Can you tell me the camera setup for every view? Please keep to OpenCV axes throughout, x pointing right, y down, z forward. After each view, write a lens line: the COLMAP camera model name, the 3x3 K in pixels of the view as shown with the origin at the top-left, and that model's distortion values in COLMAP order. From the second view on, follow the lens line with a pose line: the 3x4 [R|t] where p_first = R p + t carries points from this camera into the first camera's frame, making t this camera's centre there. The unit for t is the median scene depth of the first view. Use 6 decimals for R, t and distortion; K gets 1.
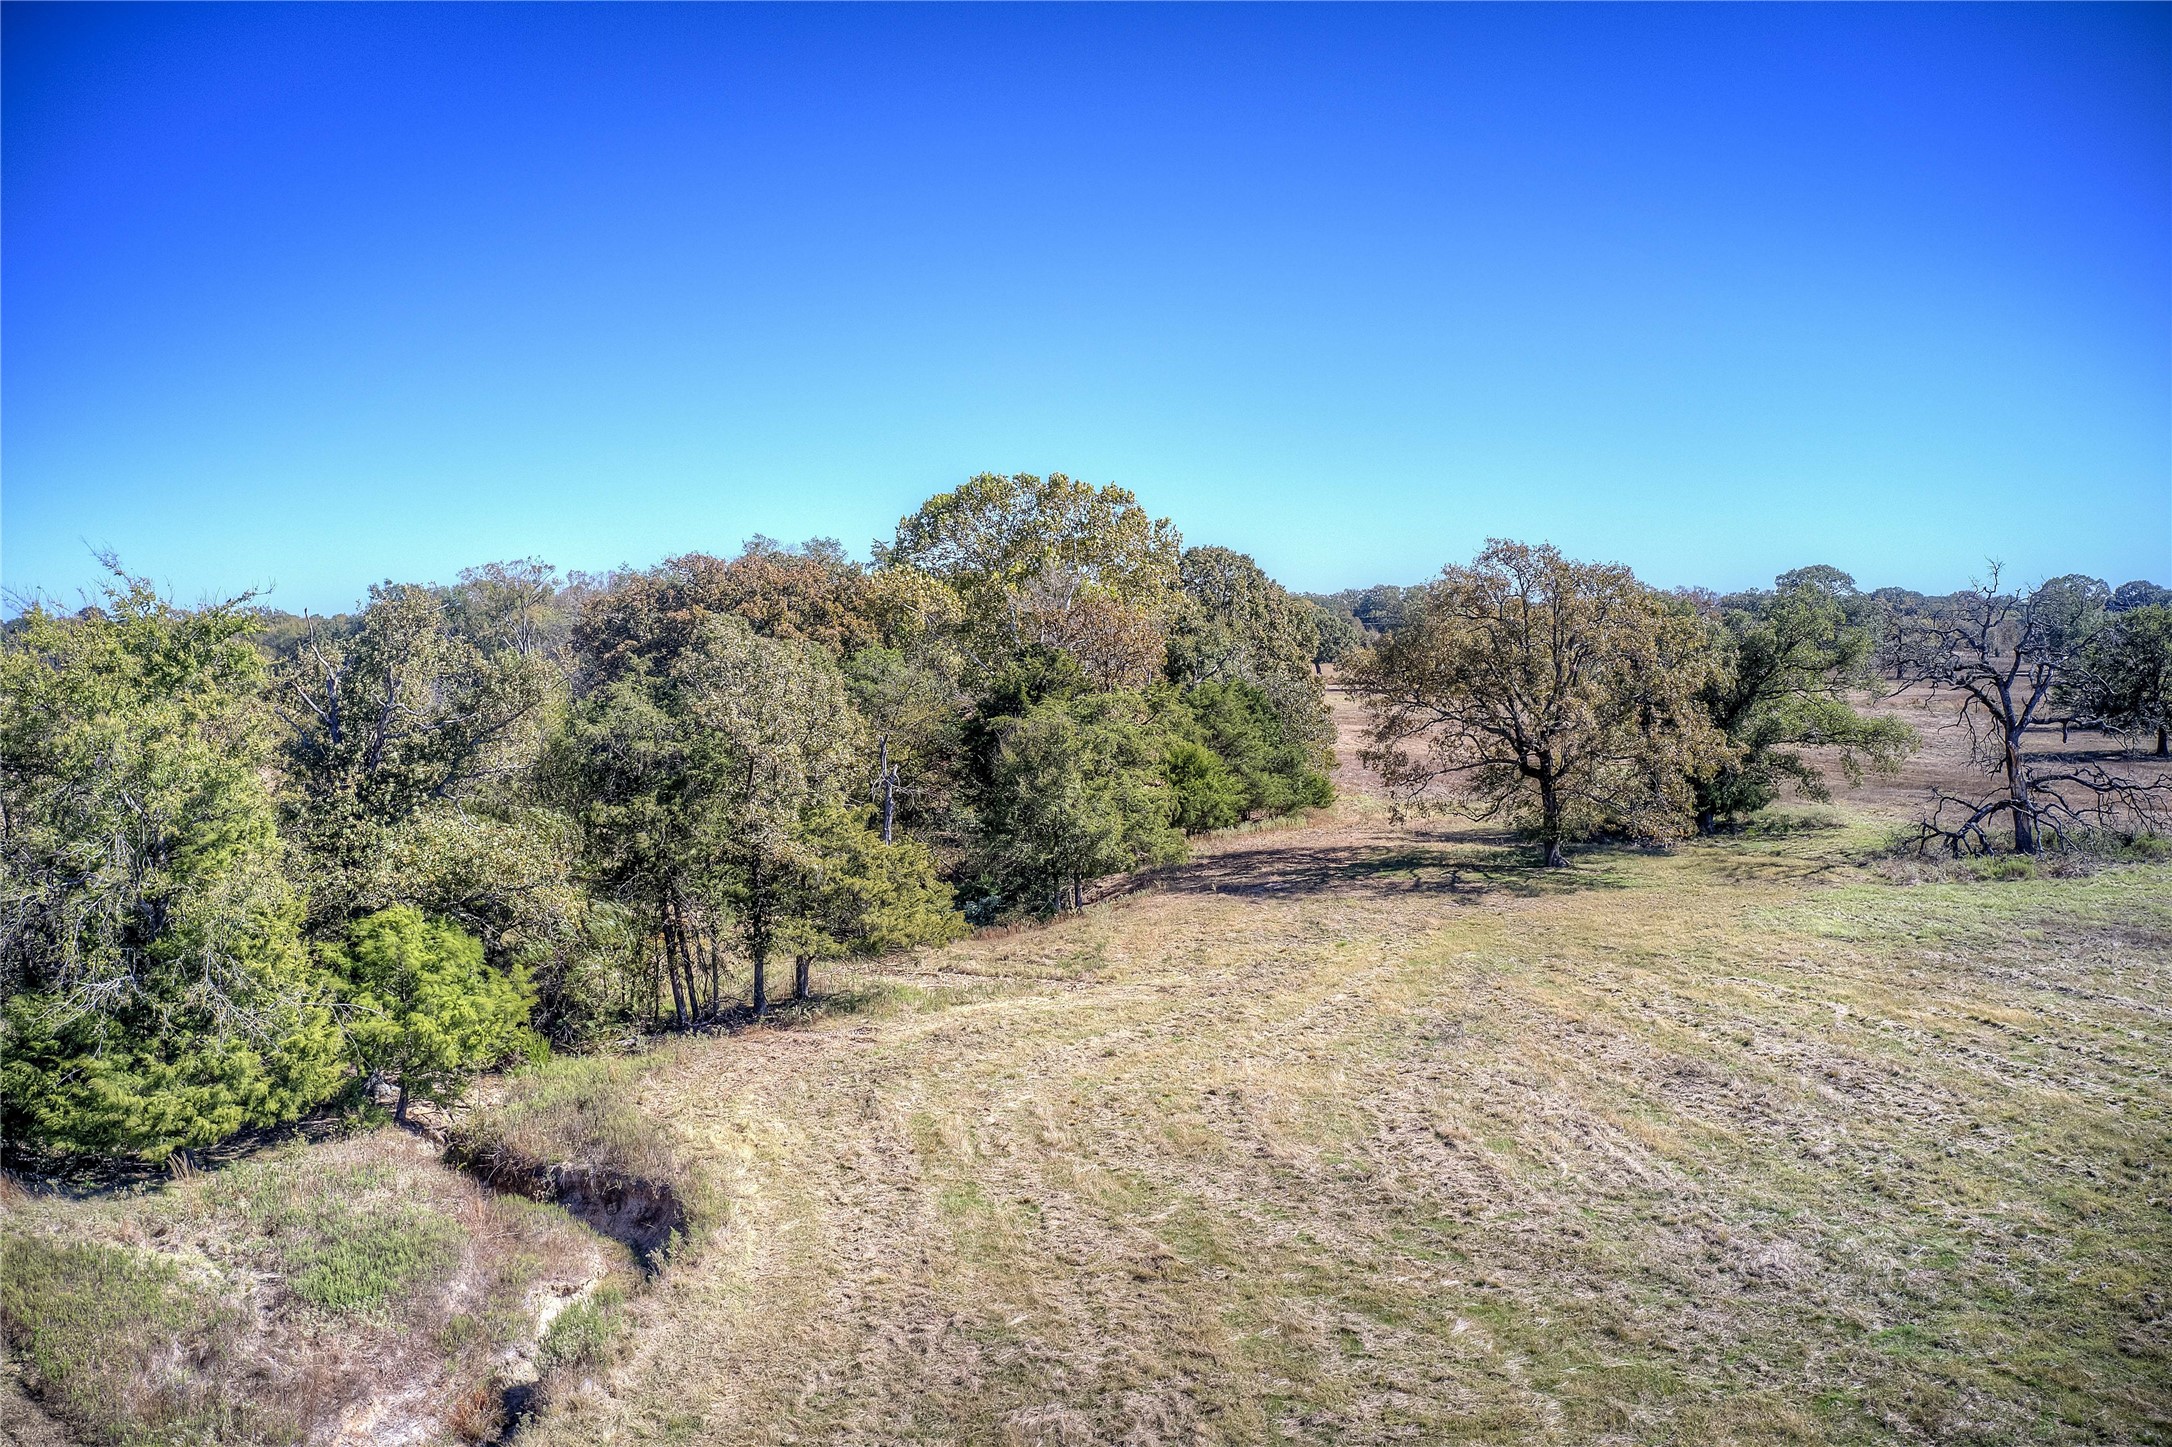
lens RADIAL K [[1703.9, 0, 1086.0], [0, 1703.9, 723.5], [0, 0, 1]] dist [-0.207647, 0.035427]
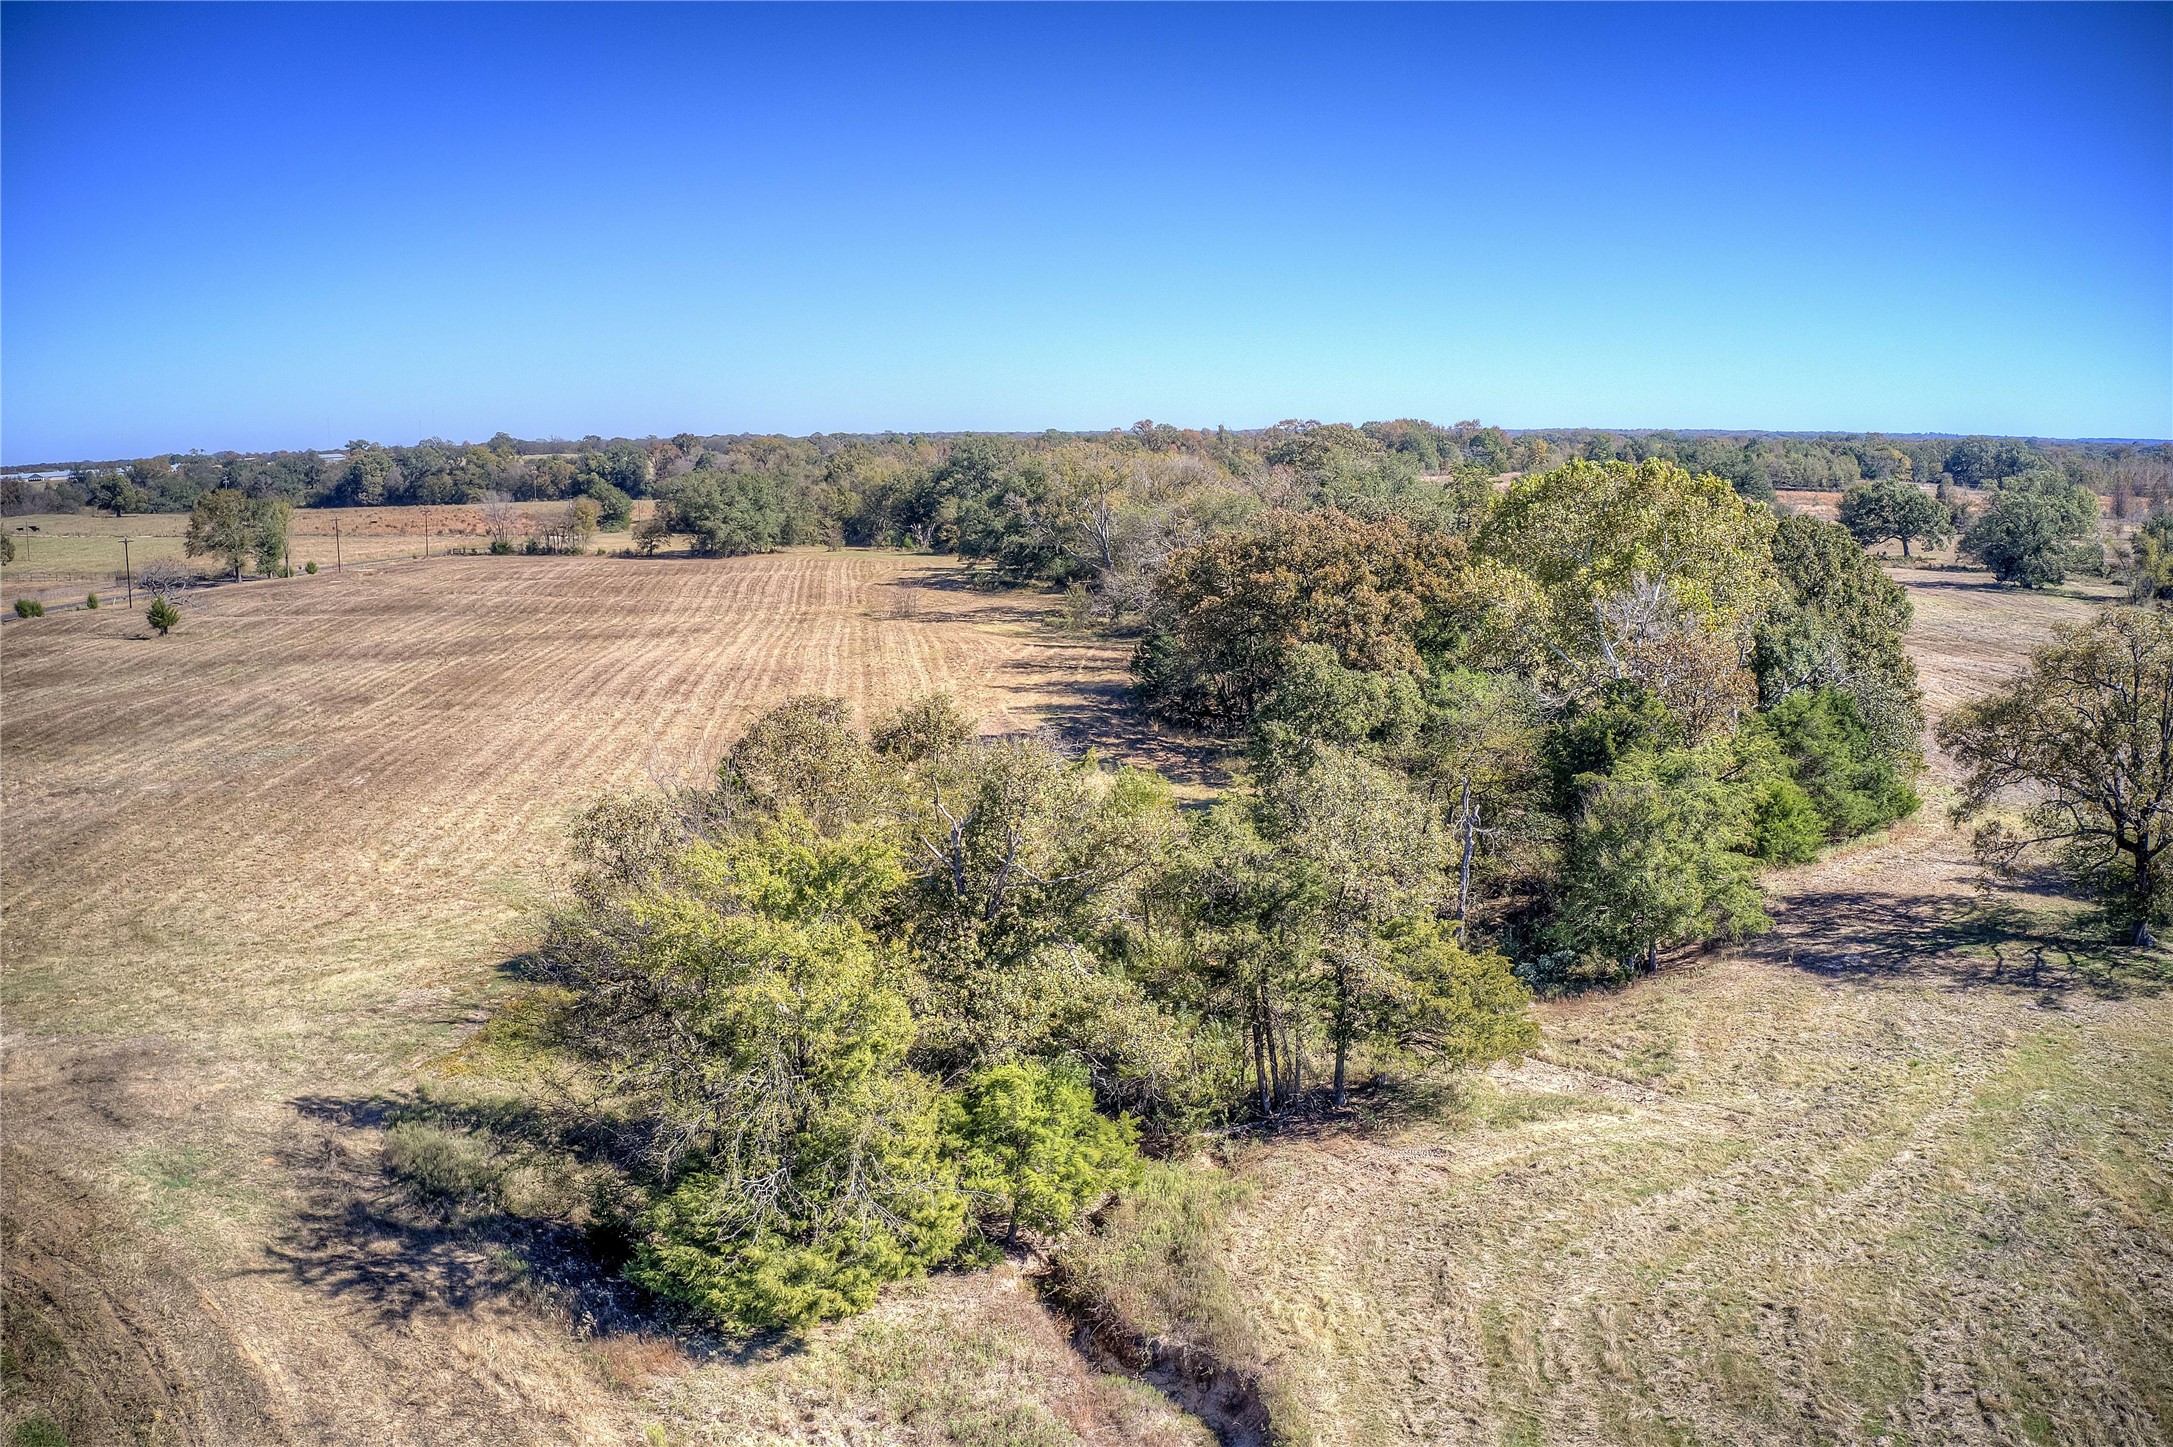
lens RADIAL K [[1704.6, 0, 1086.5], [0, 1704.6, 723.5], [0, 0, 1]] dist [-0.207647, 0.035427]
pose [[0.945954, 0.051595, -0.320169, -0.019752], [-0.019483, 0.994521, 0.102701, -0.174768], [0.323714, -0.090912, 0.941777, -0.019914]]
